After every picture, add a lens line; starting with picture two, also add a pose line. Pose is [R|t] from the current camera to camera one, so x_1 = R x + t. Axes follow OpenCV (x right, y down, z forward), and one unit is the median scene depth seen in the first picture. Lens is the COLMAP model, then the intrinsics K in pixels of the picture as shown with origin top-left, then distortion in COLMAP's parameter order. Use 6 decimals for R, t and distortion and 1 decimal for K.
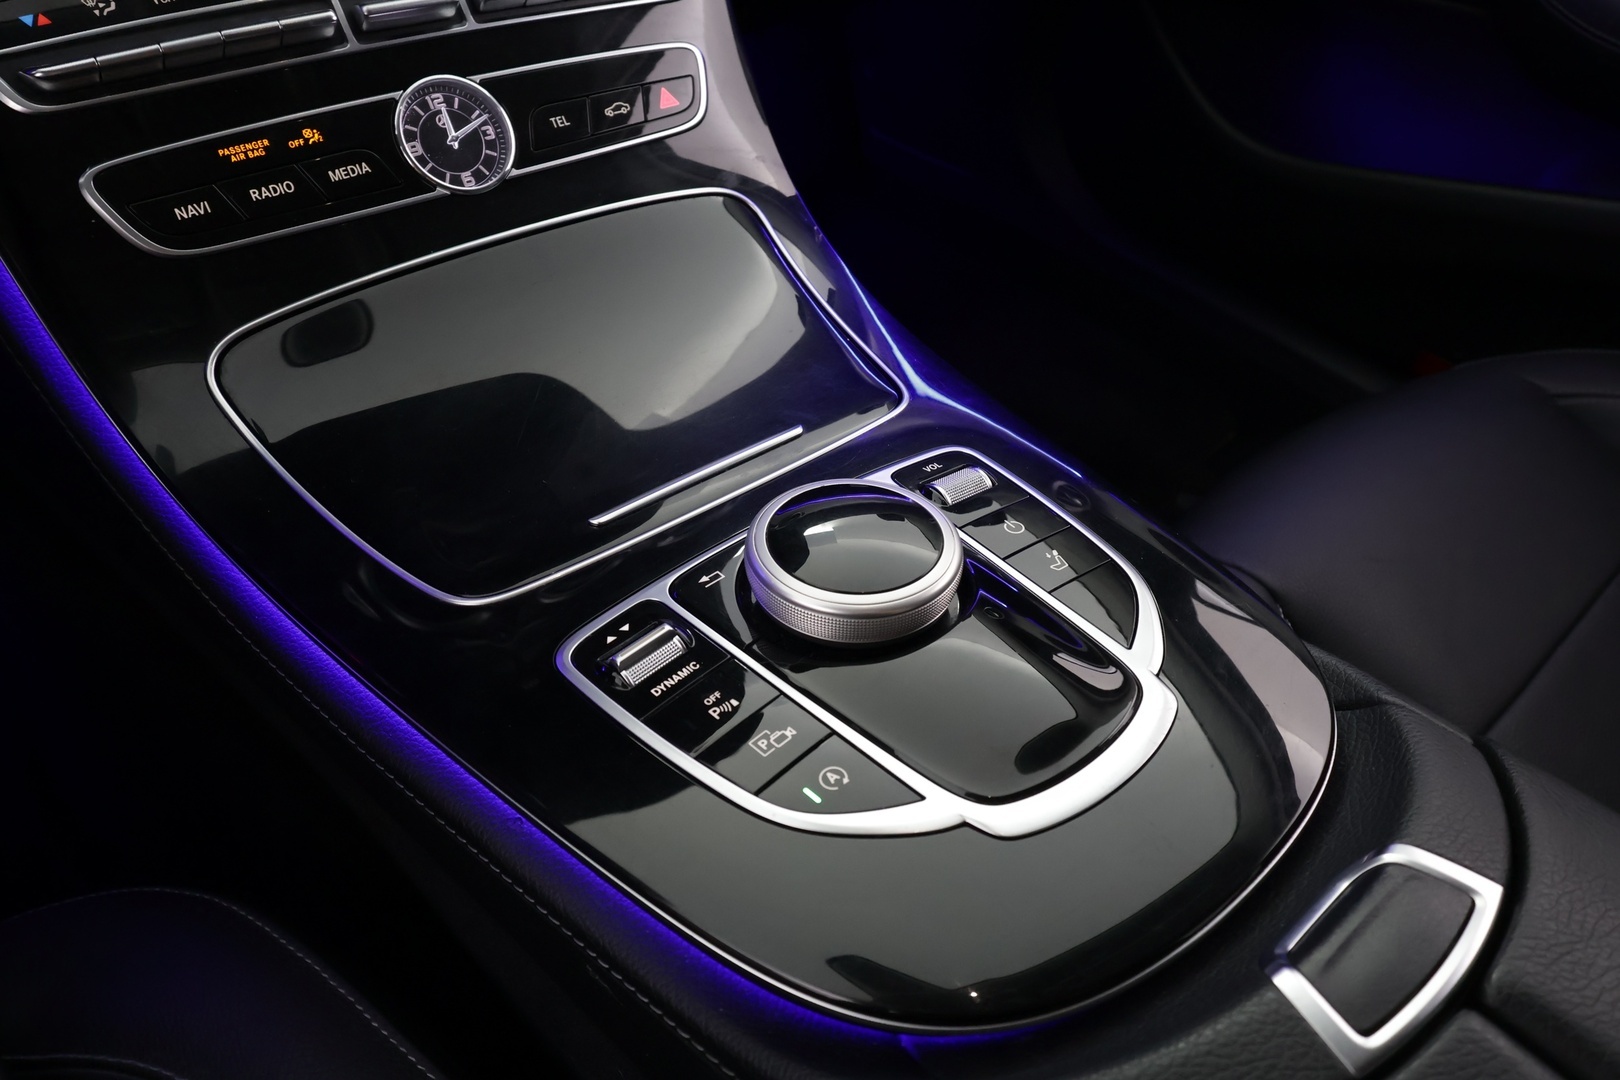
lens RADIAL K [[1164.2, 0, 810.0], [0, 1164.2, 540.0], [0, 0, 1]] dist [0.002388, 0.008391]
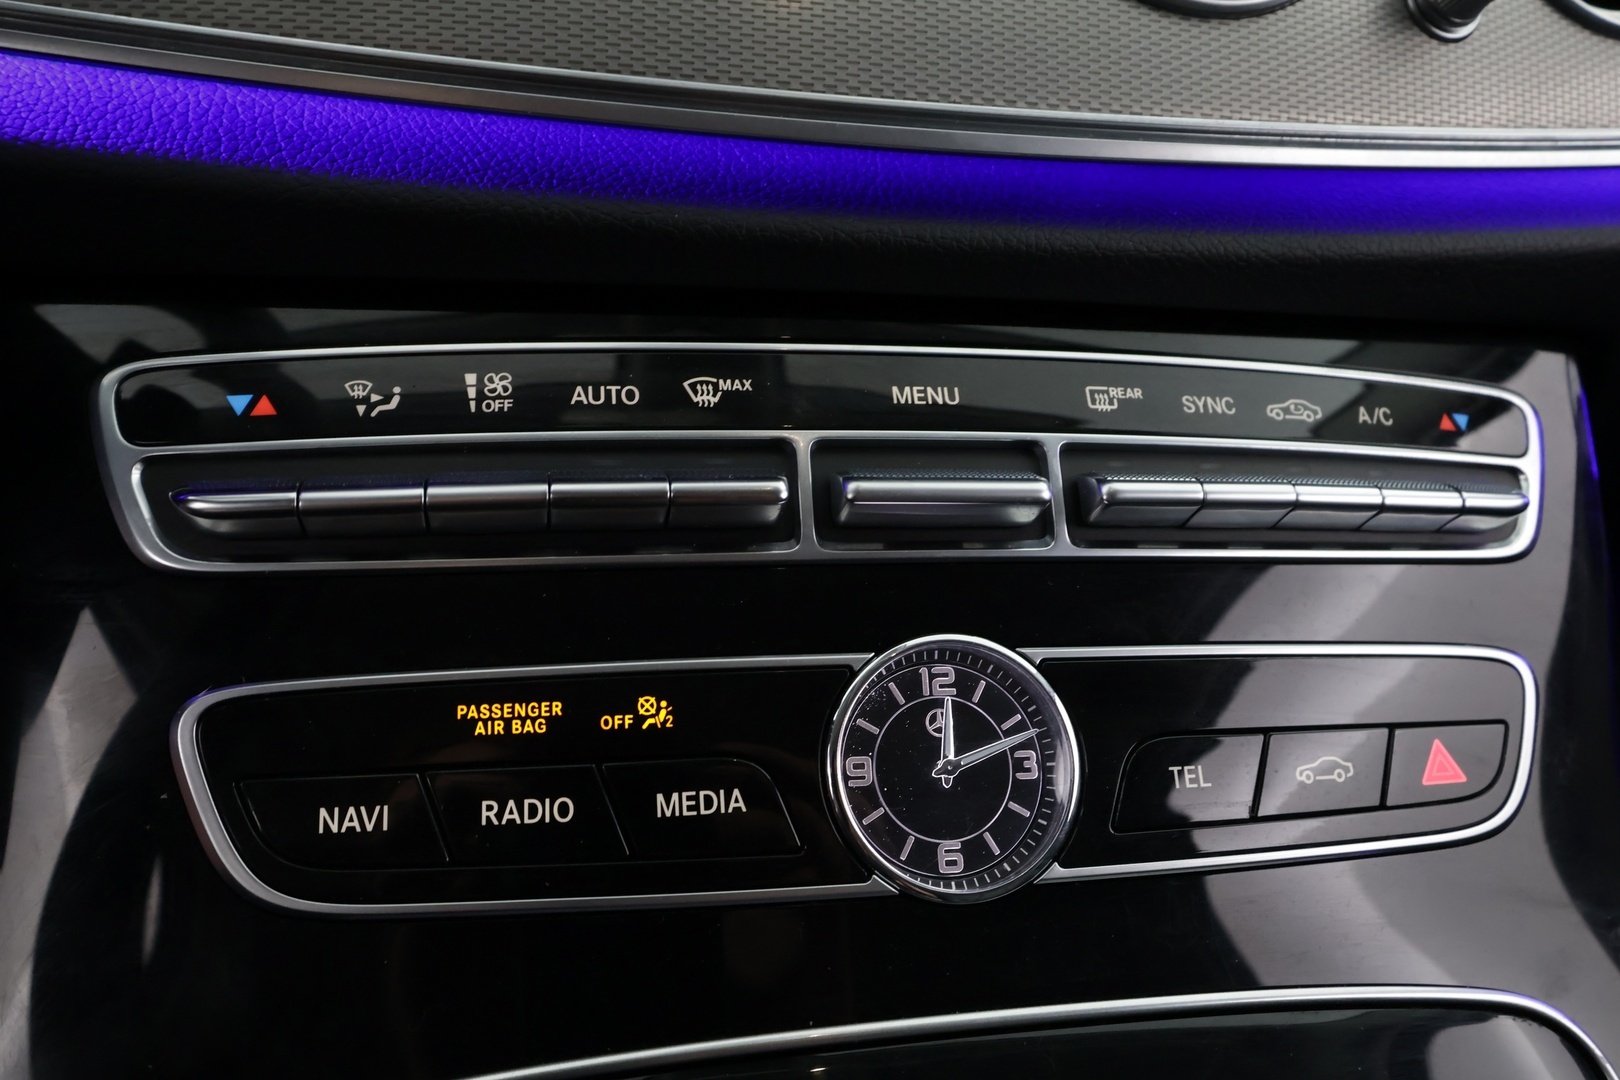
lens RADIAL K [[1335.6, 0, 810.0], [0, 1335.6, 540.0], [0, 0, 1]] dist [0.021340, -0.000441]
pose [[0.877475, 0.216557, -0.427948, -0.152708], [-0.341916, 0.908167, -0.241508, -0.286965], [0.336348, 0.358240, 0.870939, 0.507947]]
